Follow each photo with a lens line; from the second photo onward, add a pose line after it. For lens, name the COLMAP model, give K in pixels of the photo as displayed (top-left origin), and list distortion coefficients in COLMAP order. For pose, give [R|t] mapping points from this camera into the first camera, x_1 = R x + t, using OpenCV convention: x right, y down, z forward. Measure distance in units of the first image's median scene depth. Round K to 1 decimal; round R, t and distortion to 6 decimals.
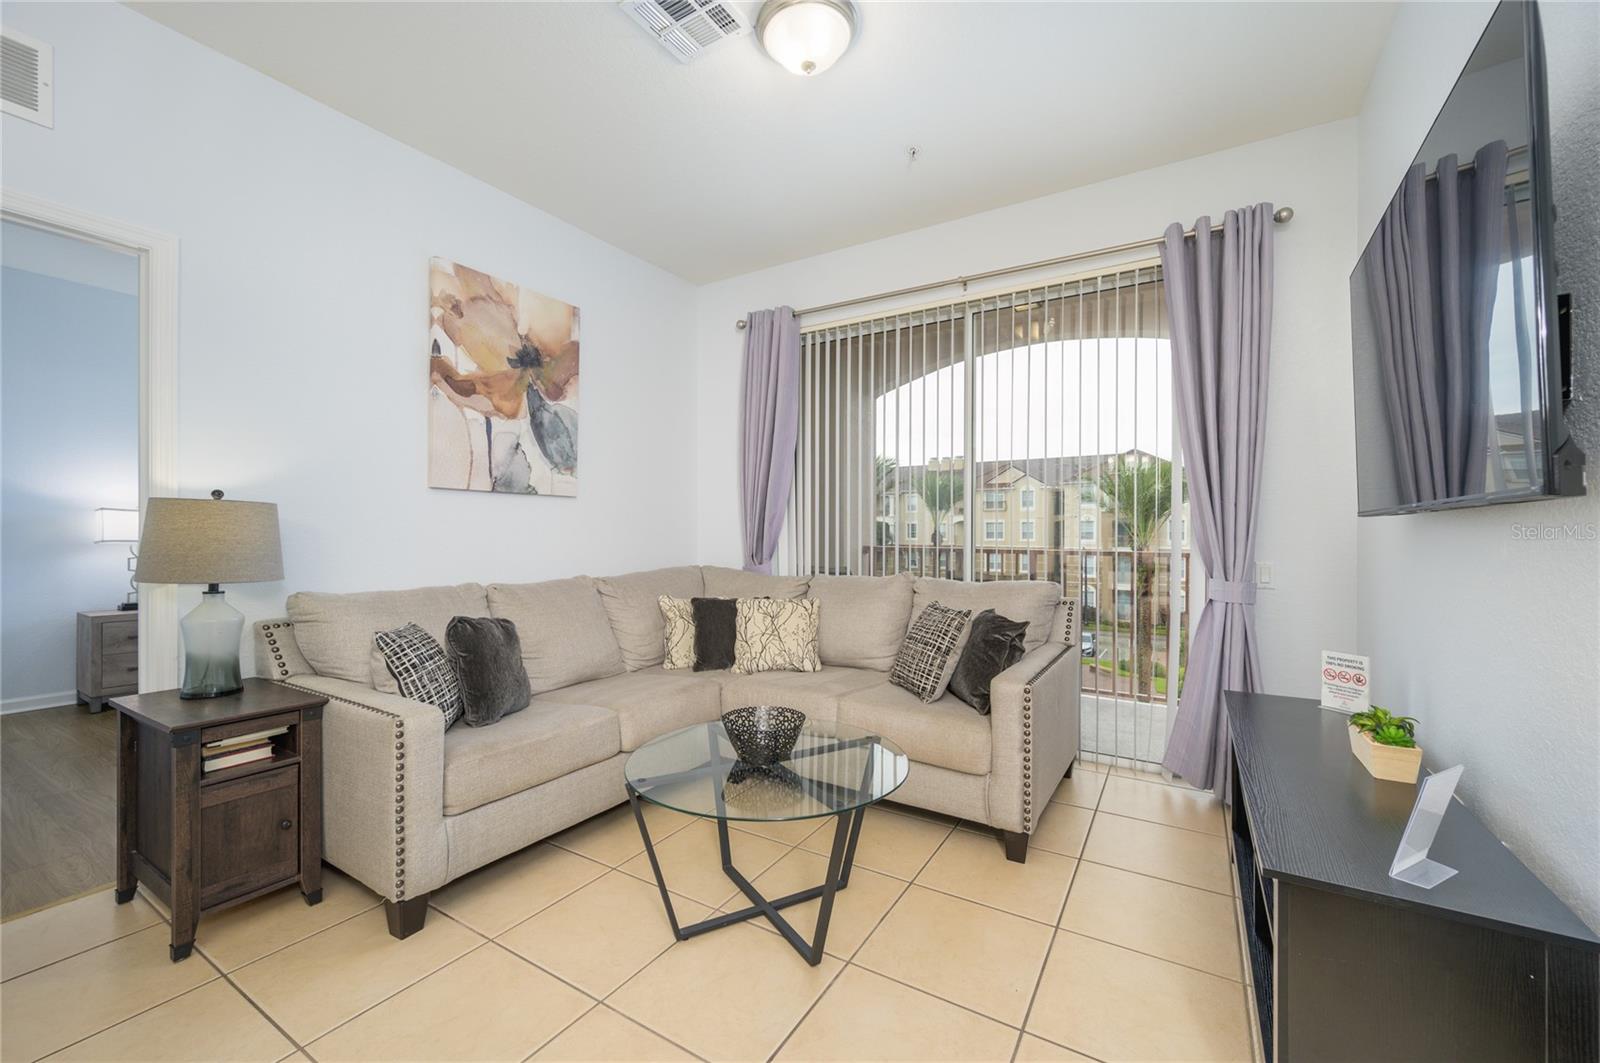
lens RADIAL K [[635.3, 0, 801.2], [0, 635.3, 534.3], [0, 0, 1]] dist [0.000450, 0.000124]
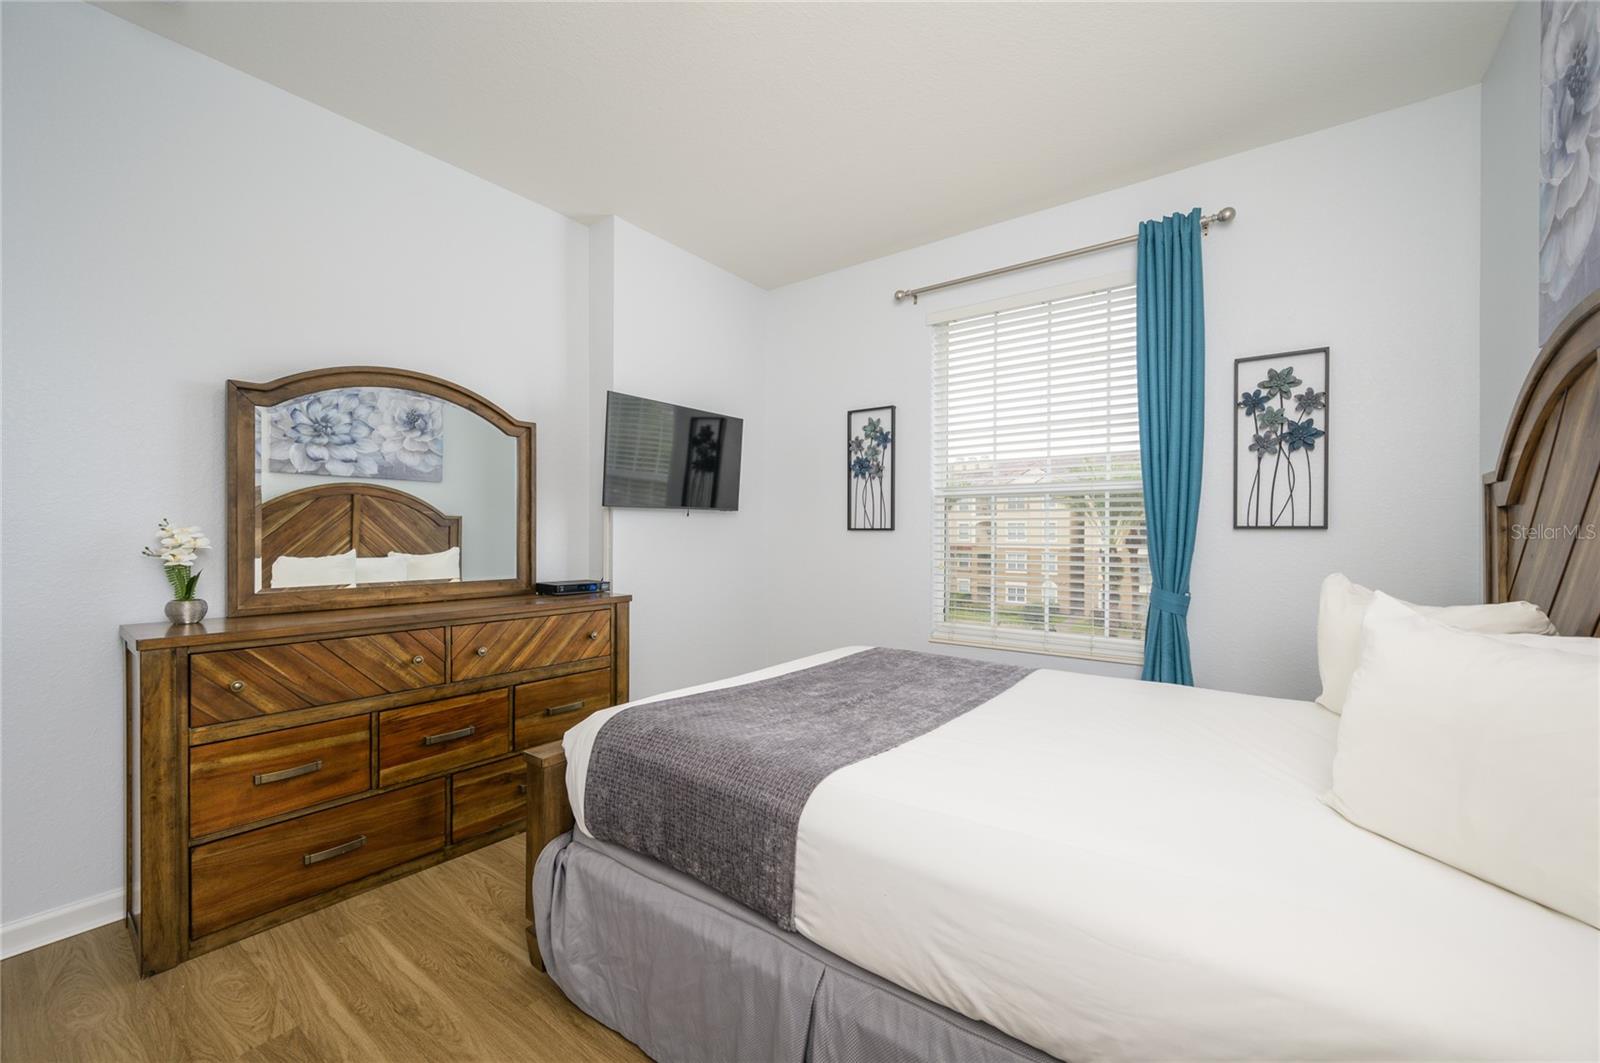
lens RADIAL K [[635.3, 0, 812.9], [0, 635.3, 533.5], [0, 0, 1]] dist [0.000450, 0.000124]
pose [[0.997266, 0.000769, -0.073896, 1.258261], [-0.000877, 0.999999, -0.001435, -0.016975], [0.073895, 0.001495, 0.997265, -0.235238]]
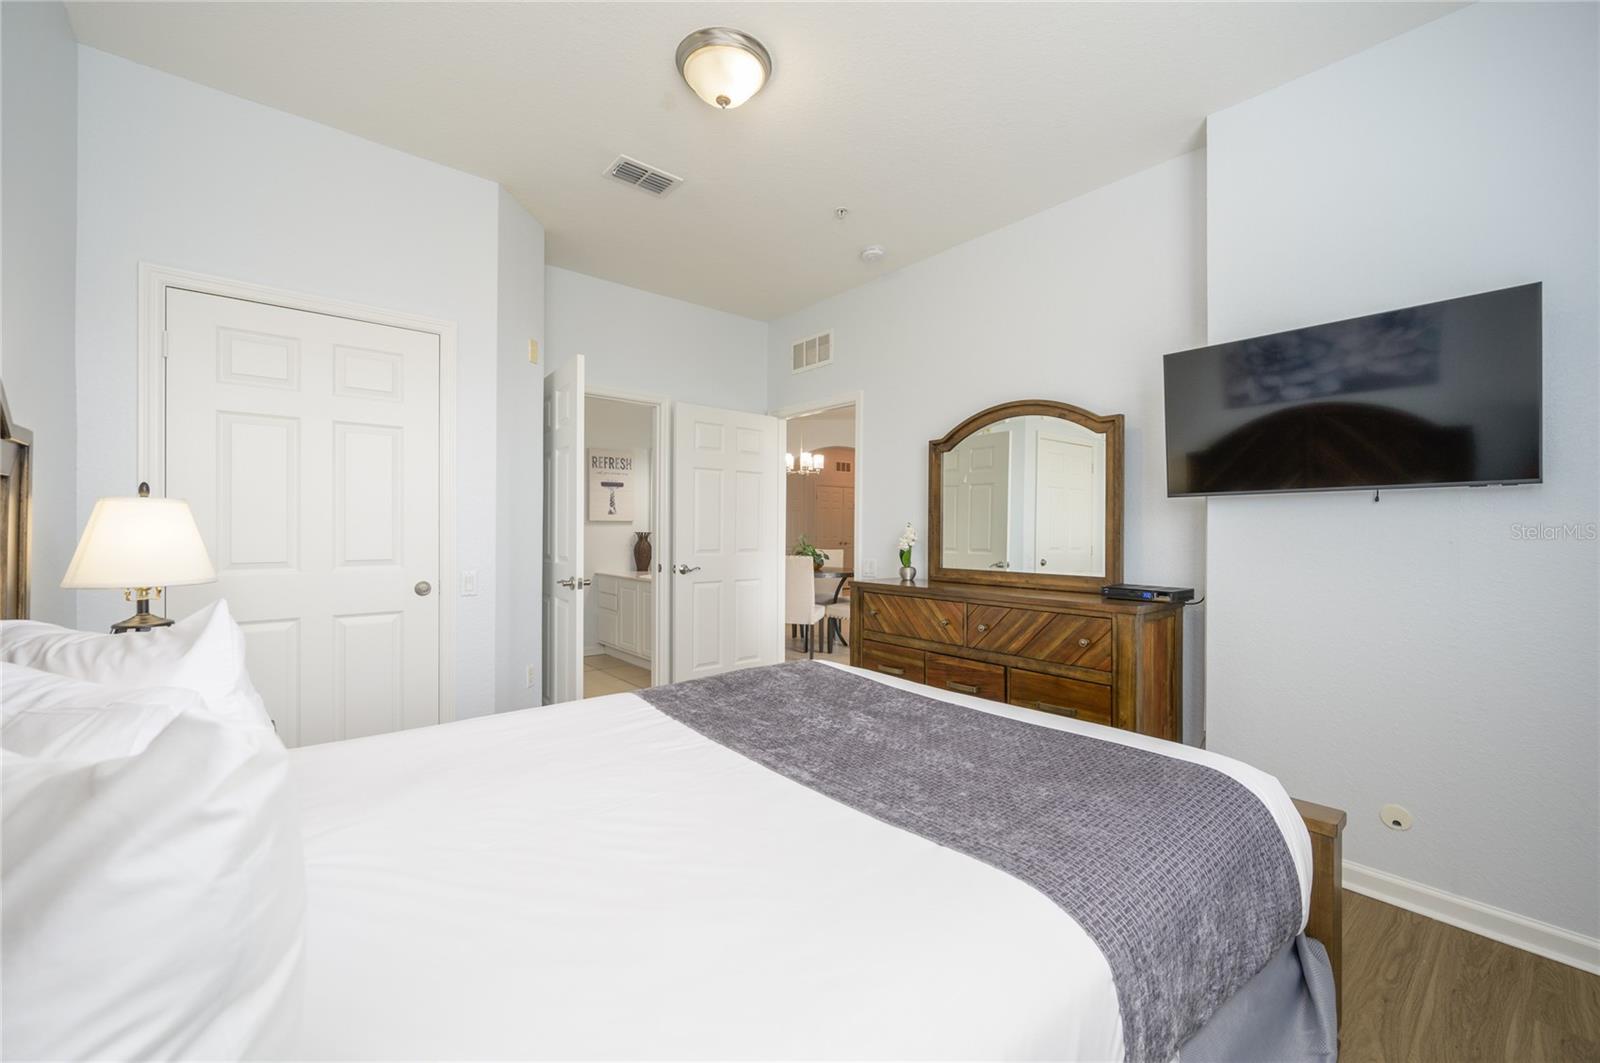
lens RADIAL K [[635.3, 0, 796.1], [0, 635.3, 532.0], [0, 0, 1]] dist [0.000450, 0.000124]
pose [[-0.318801, -0.001146, -0.947821, 1.776094], [-0.003582, 0.999994, -0.000005, -0.014987], [0.947815, 0.003394, -0.318803, 0.550042]]
